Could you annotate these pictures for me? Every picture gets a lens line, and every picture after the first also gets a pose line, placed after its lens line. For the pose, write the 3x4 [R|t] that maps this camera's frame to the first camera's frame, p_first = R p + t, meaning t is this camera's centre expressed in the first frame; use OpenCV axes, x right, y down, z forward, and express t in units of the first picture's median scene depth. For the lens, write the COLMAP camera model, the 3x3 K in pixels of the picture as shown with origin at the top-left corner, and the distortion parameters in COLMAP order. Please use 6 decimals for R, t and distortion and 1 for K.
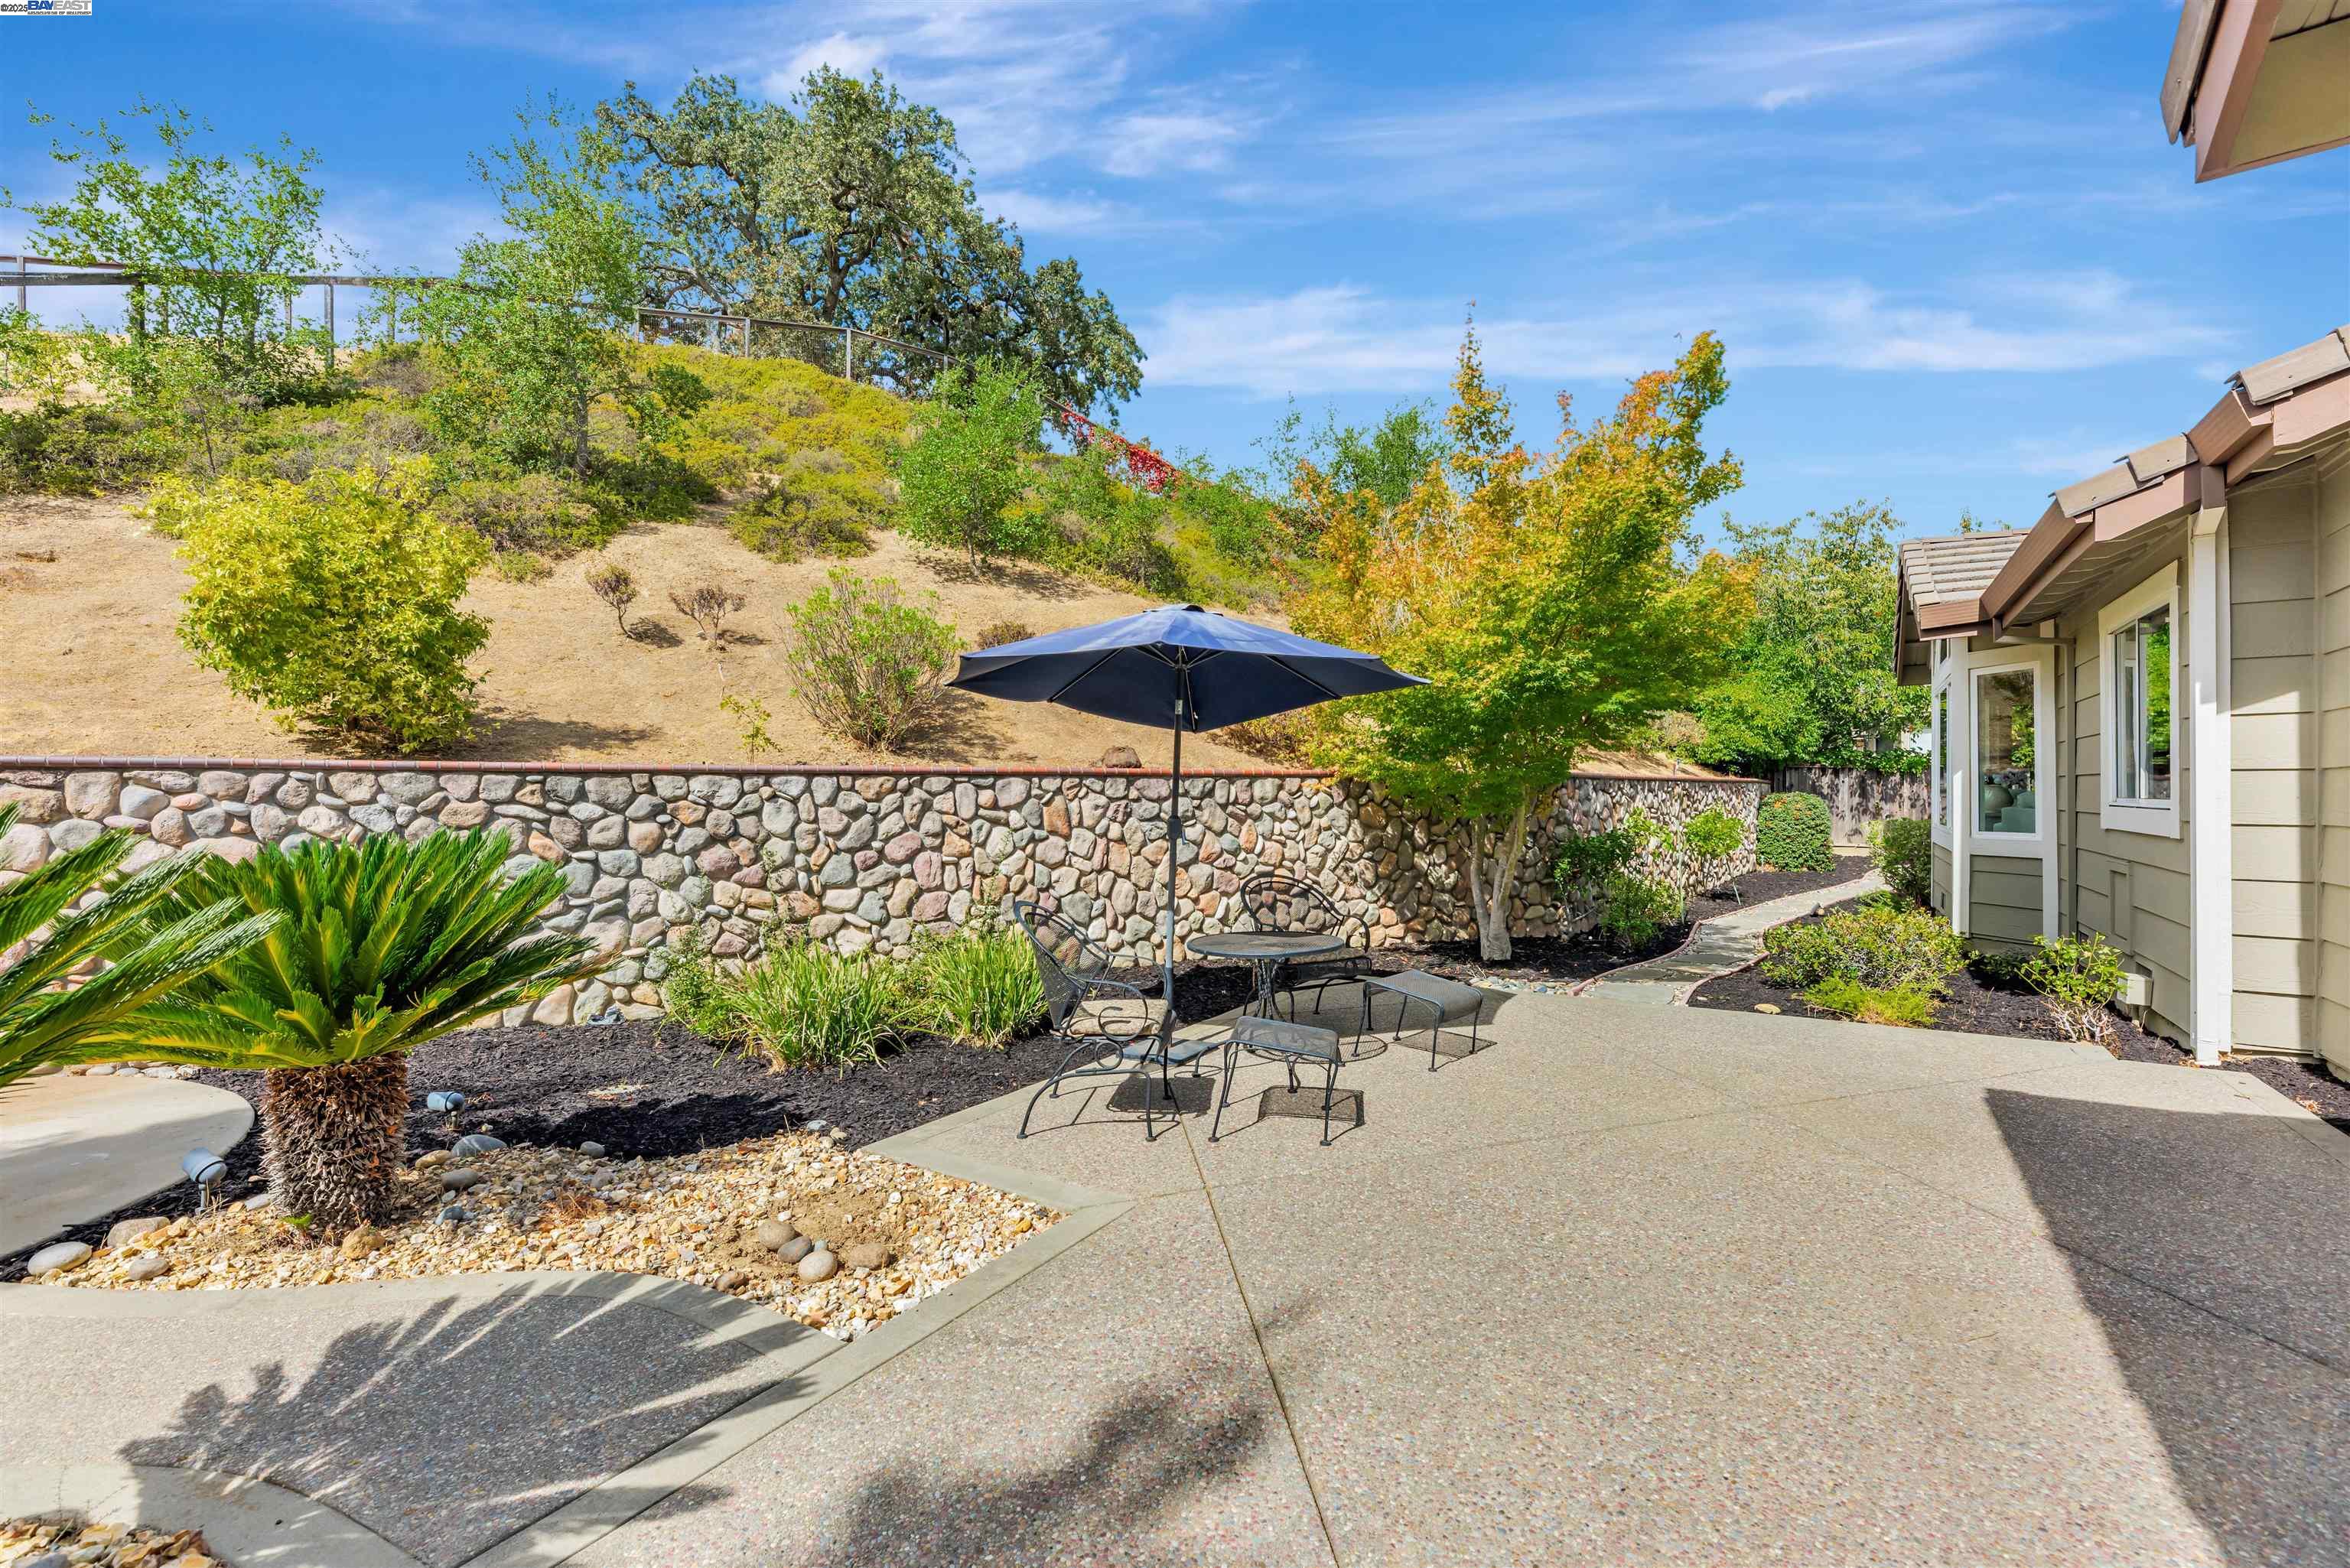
lens RADIAL K [[958.5, 0, 1166.0], [0, 958.5, 776.8], [0, 0, 1]] dist [0.001022, -0.000079]
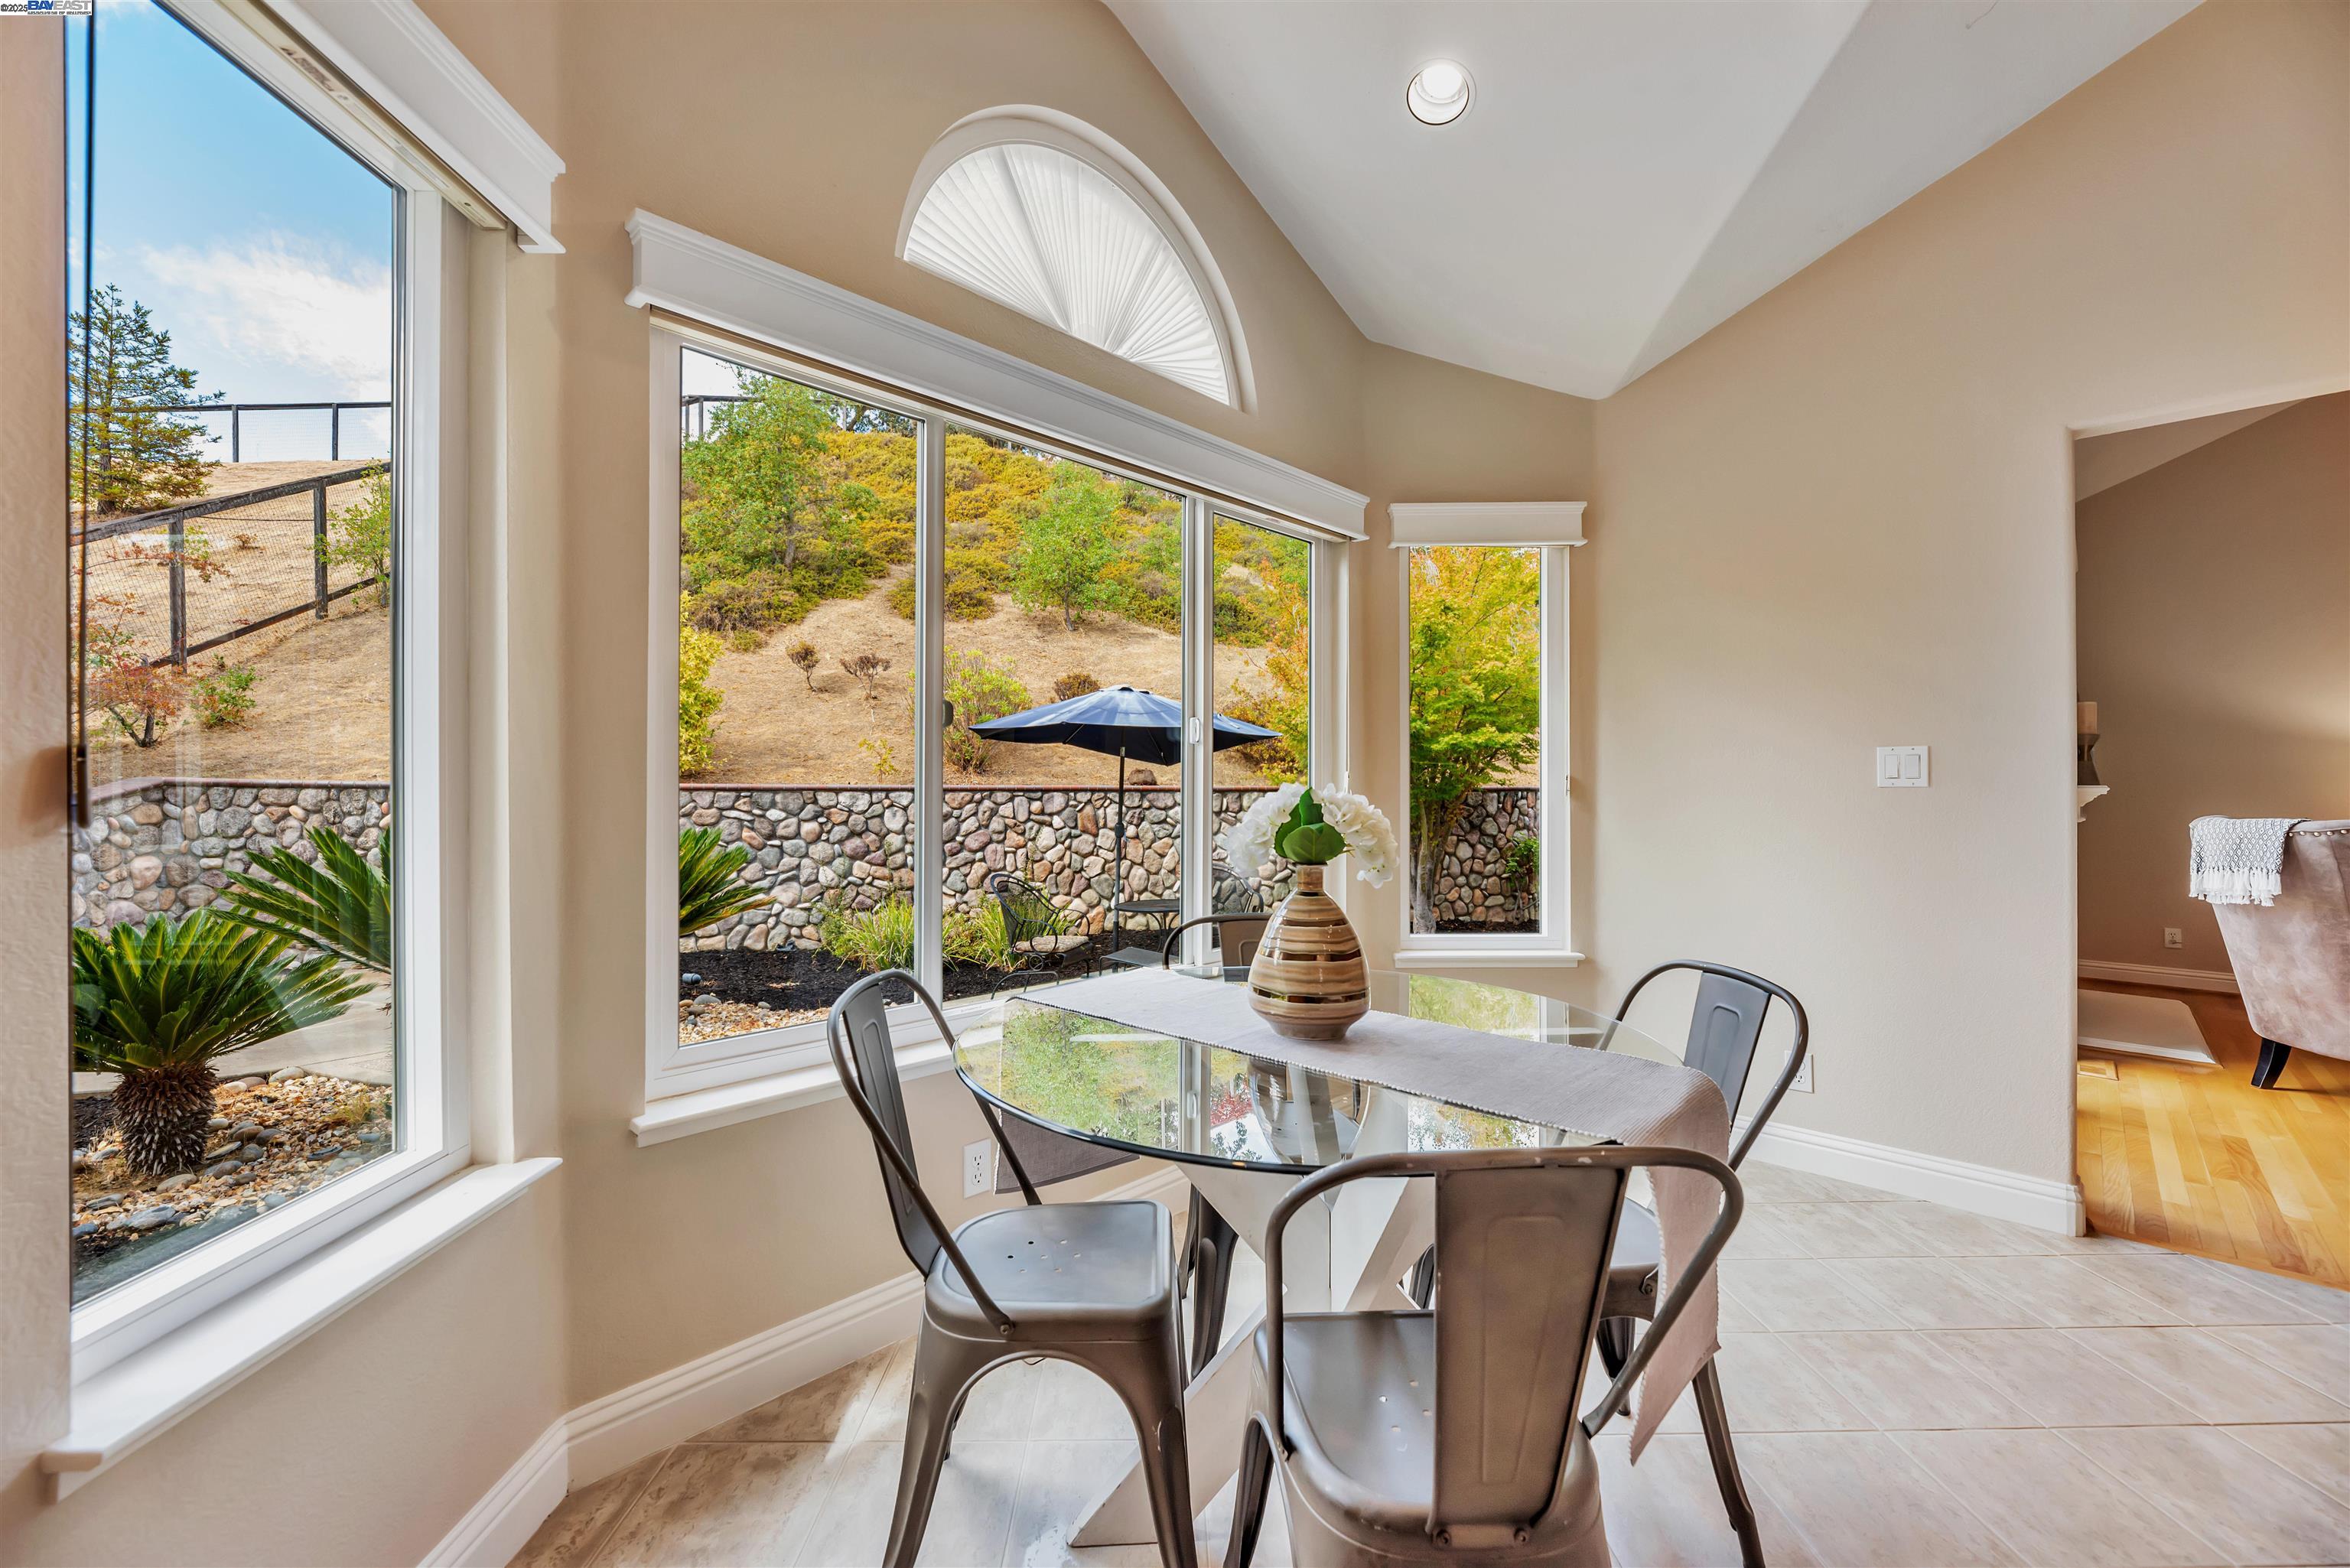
lens RADIAL K [[958.5, 0, 1193.7], [0, 958.5, 765.6], [0, 0, 1]] dist [0.001022, -0.000079]
pose [[0.984521, -0.000520, -0.175264, 0.307688], [-0.001012, 0.999962, -0.008653, -0.028300], [0.175262, 0.008696, 0.984483, -0.381261]]
